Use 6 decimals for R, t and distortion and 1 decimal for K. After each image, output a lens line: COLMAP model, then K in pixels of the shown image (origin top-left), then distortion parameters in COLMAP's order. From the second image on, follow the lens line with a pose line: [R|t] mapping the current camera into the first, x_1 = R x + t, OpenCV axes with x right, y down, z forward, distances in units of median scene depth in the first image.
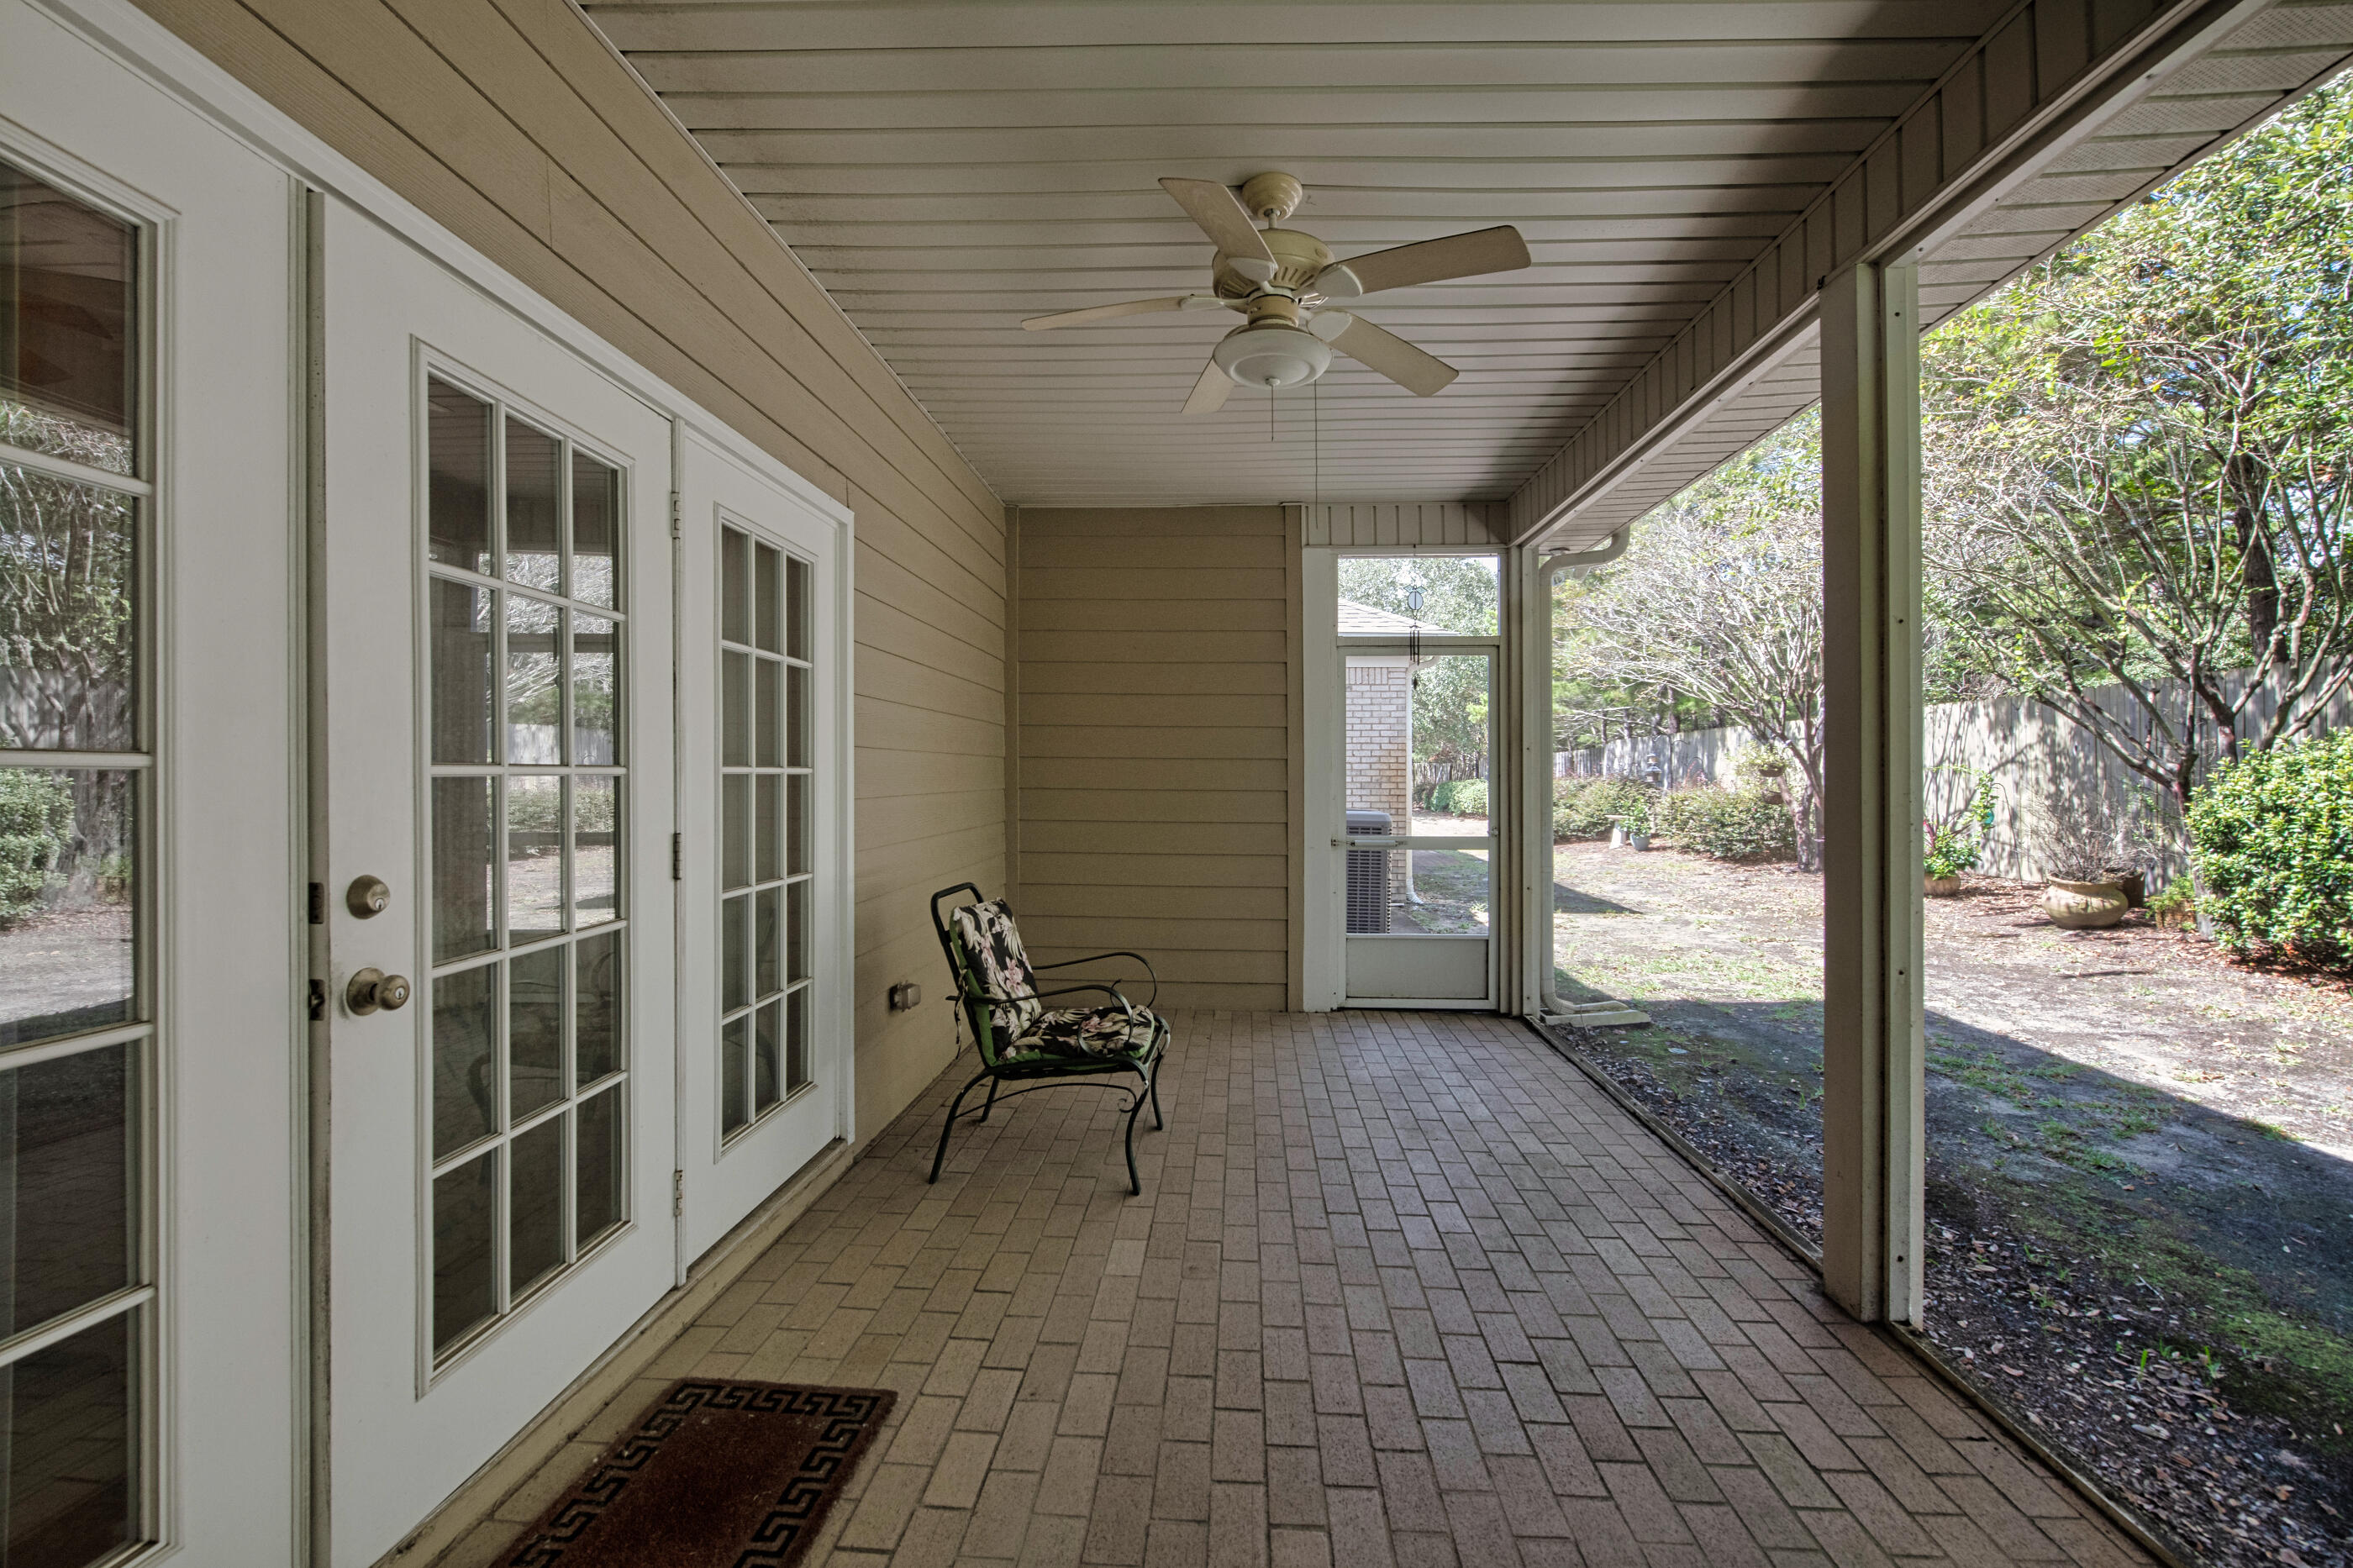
lens RADIAL K [[1002.7, 0, 1172.5], [0, 1002.7, 757.6], [0, 0, 1]] dist [0.057057, -0.000281]
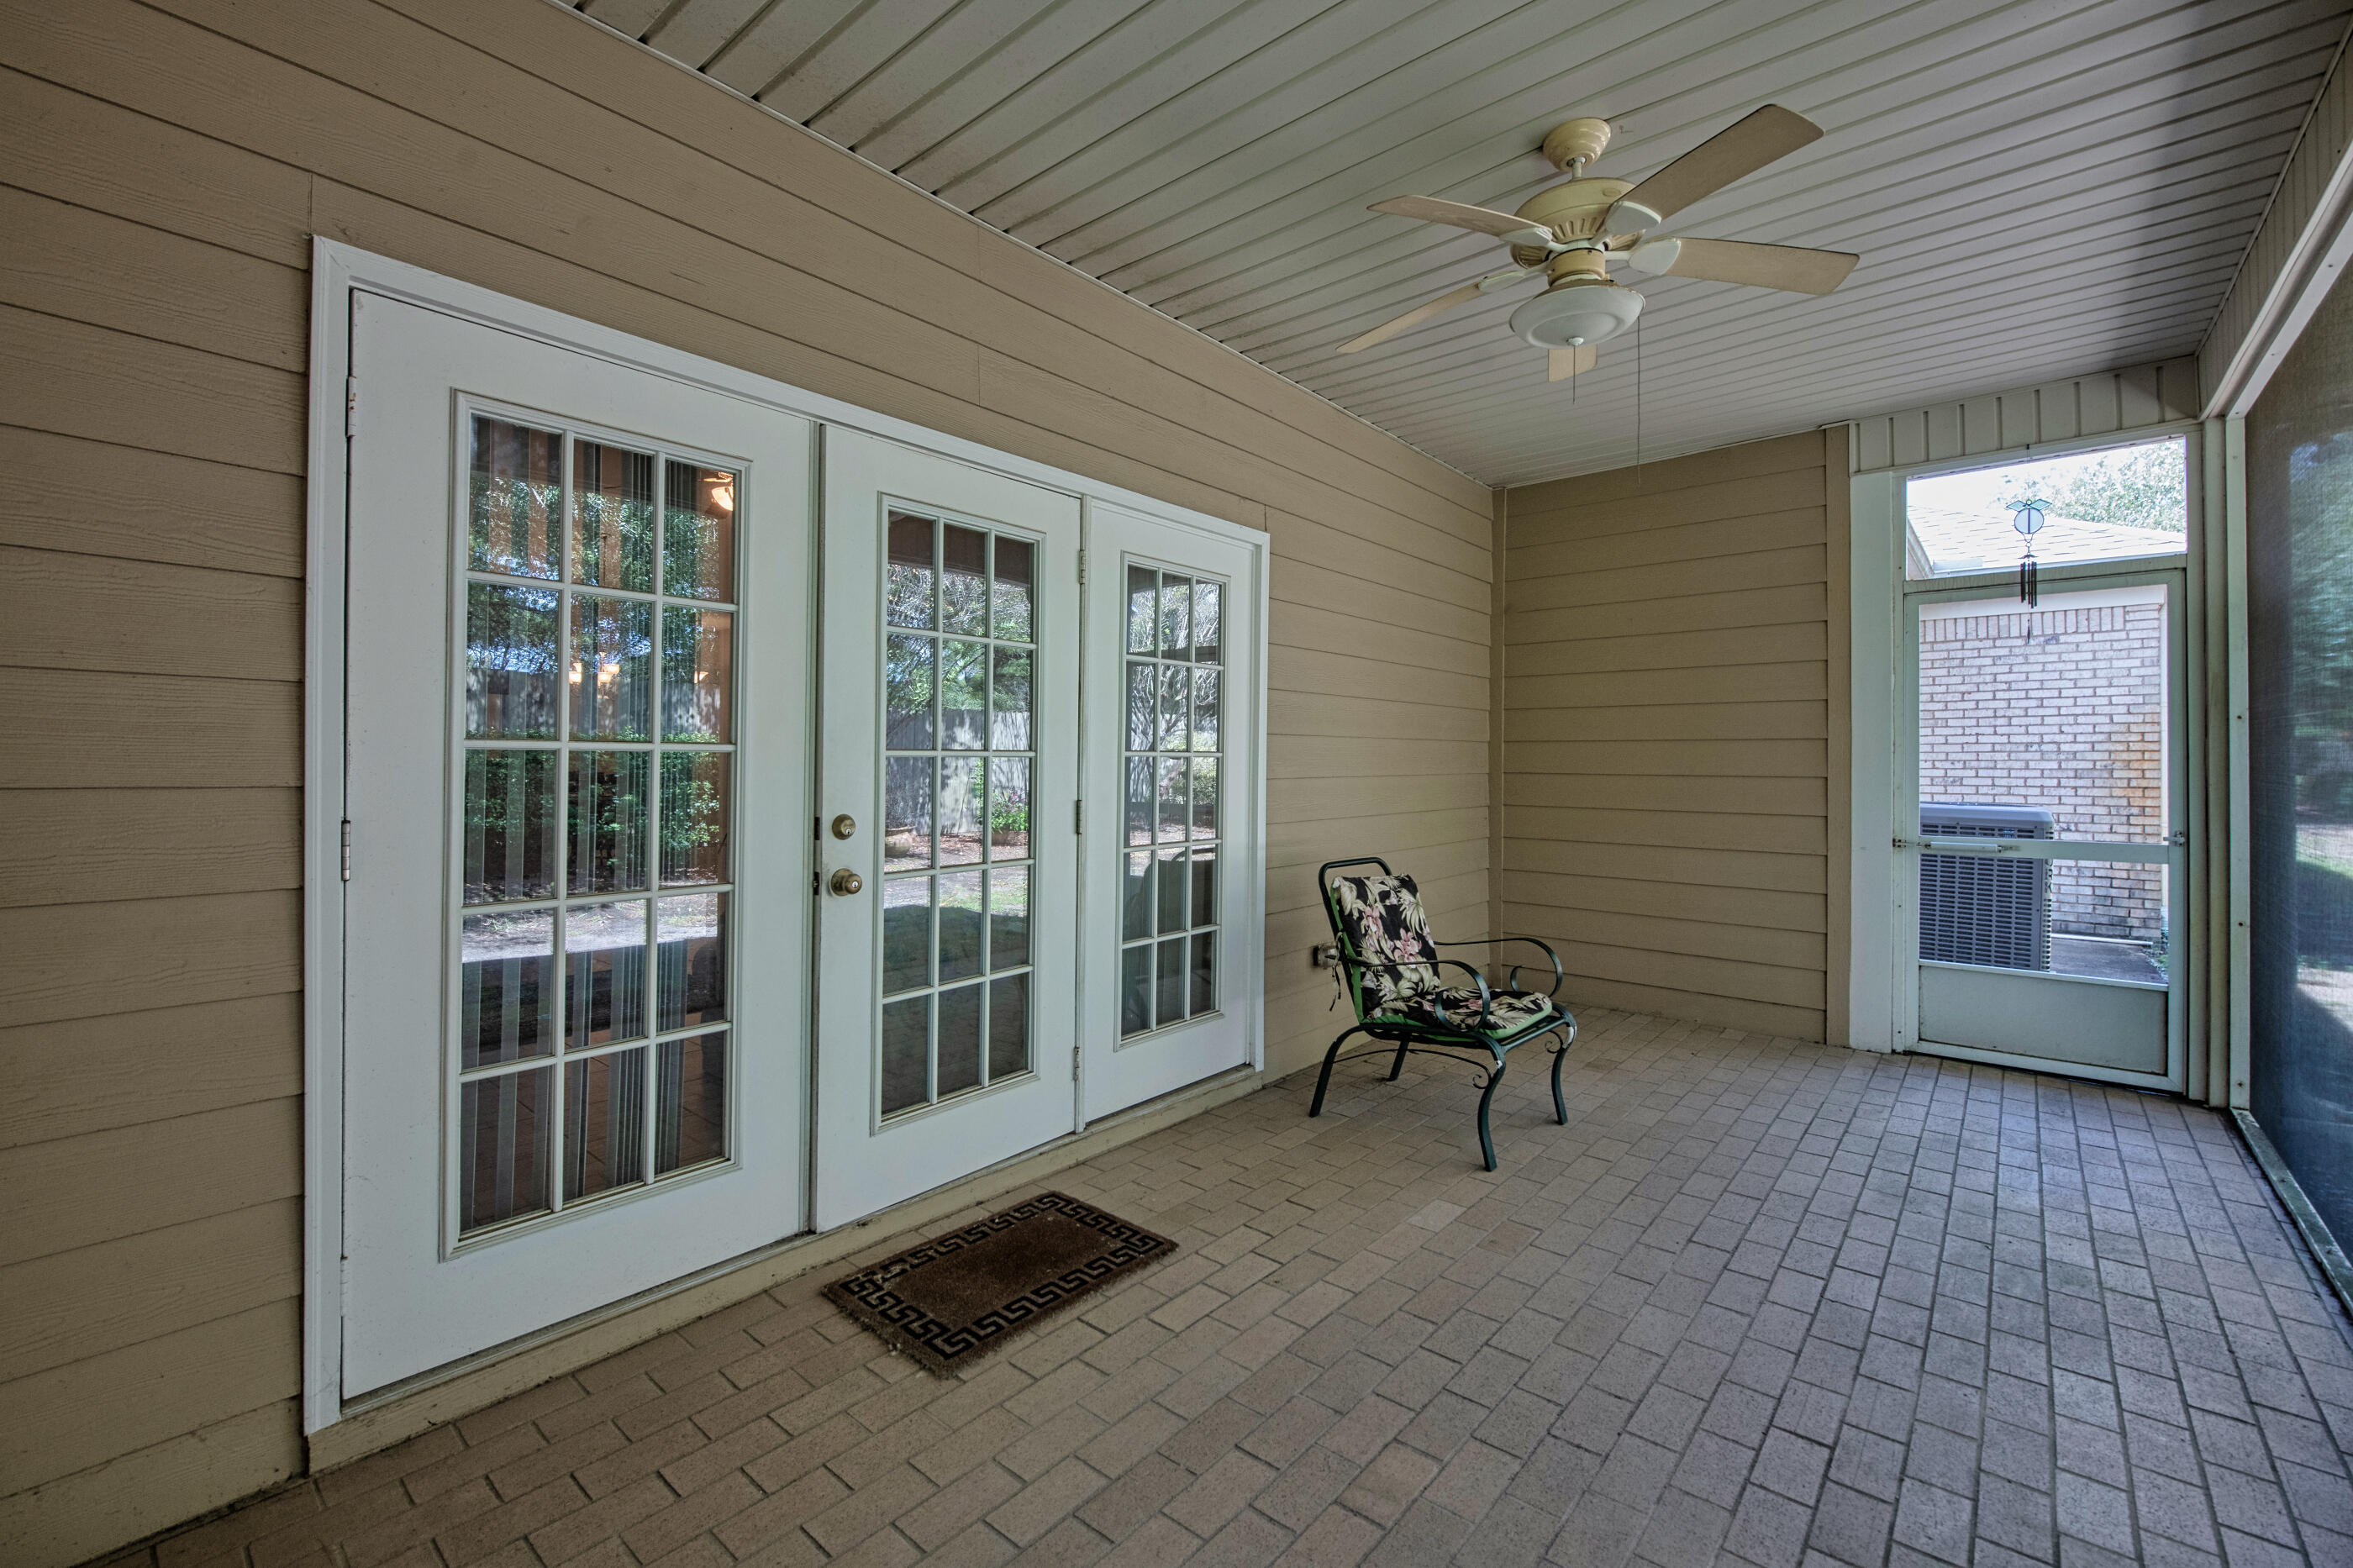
lens RADIAL K [[1016.0, 0, 1178.1], [0, 1016.0, 746.6], [0, 0, 1]] dist [0.096974, -0.000264]
pose [[0.812984, -0.018015, -0.582007, 0.306704], [0.016012, 0.999835, -0.008581, 0.012604], [0.582066, -0.002342, 0.813138, -0.019064]]
